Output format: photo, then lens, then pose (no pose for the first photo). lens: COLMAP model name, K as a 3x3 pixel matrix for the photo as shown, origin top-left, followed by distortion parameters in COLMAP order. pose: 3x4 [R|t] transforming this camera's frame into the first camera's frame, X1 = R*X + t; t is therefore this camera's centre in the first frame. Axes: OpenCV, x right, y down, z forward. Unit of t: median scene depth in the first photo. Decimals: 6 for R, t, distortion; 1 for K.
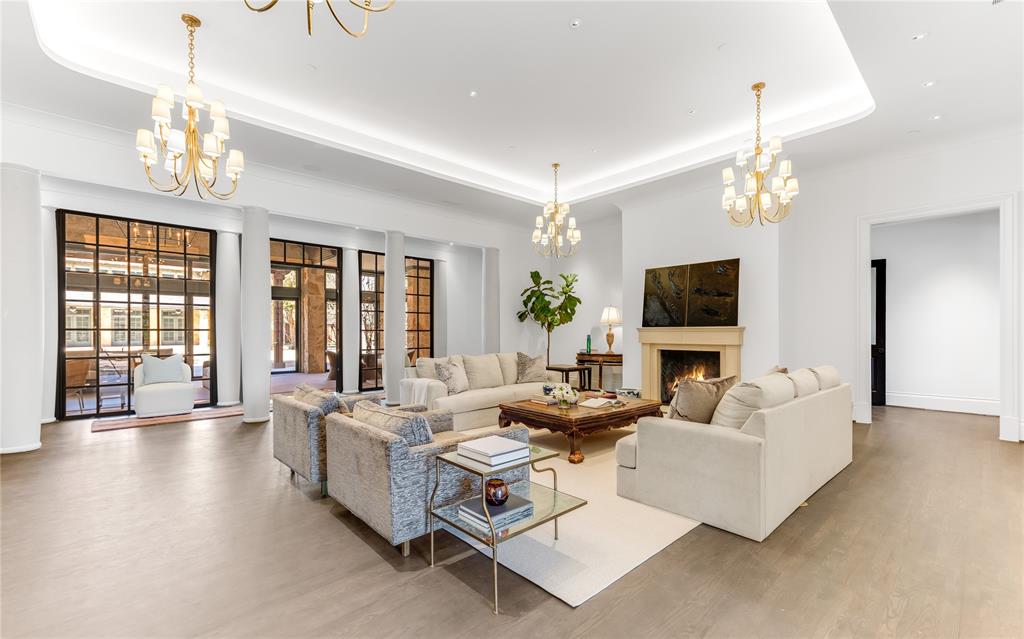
lens RADIAL K [[444.7, 0, 513.2], [0, 444.7, 327.6], [0, 0, 1]] dist [0.005809, 0.000603]
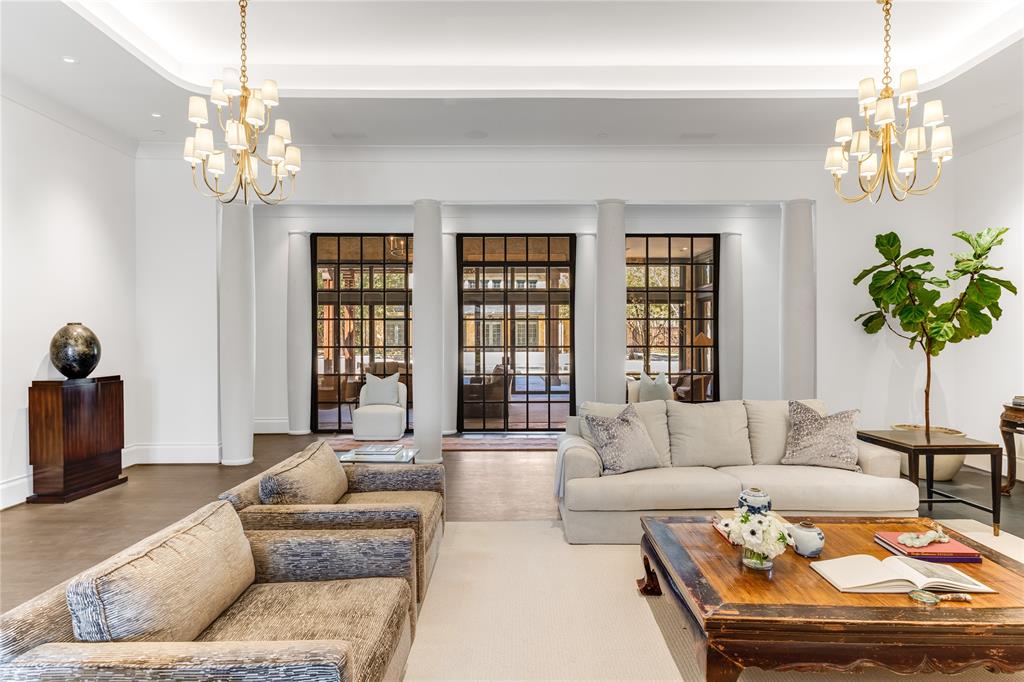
lens RADIAL K [[553.0, 0, 514.6], [0, 553.0, 337.8], [0, 0, 1]] dist [-0.004852, 0.000381]
pose [[0.747378, 0.000608, -0.664398, 0.143072], [0.002194, 0.999992, 0.003384, -0.012503], [0.664395, -0.003987, 0.747371, 0.260275]]
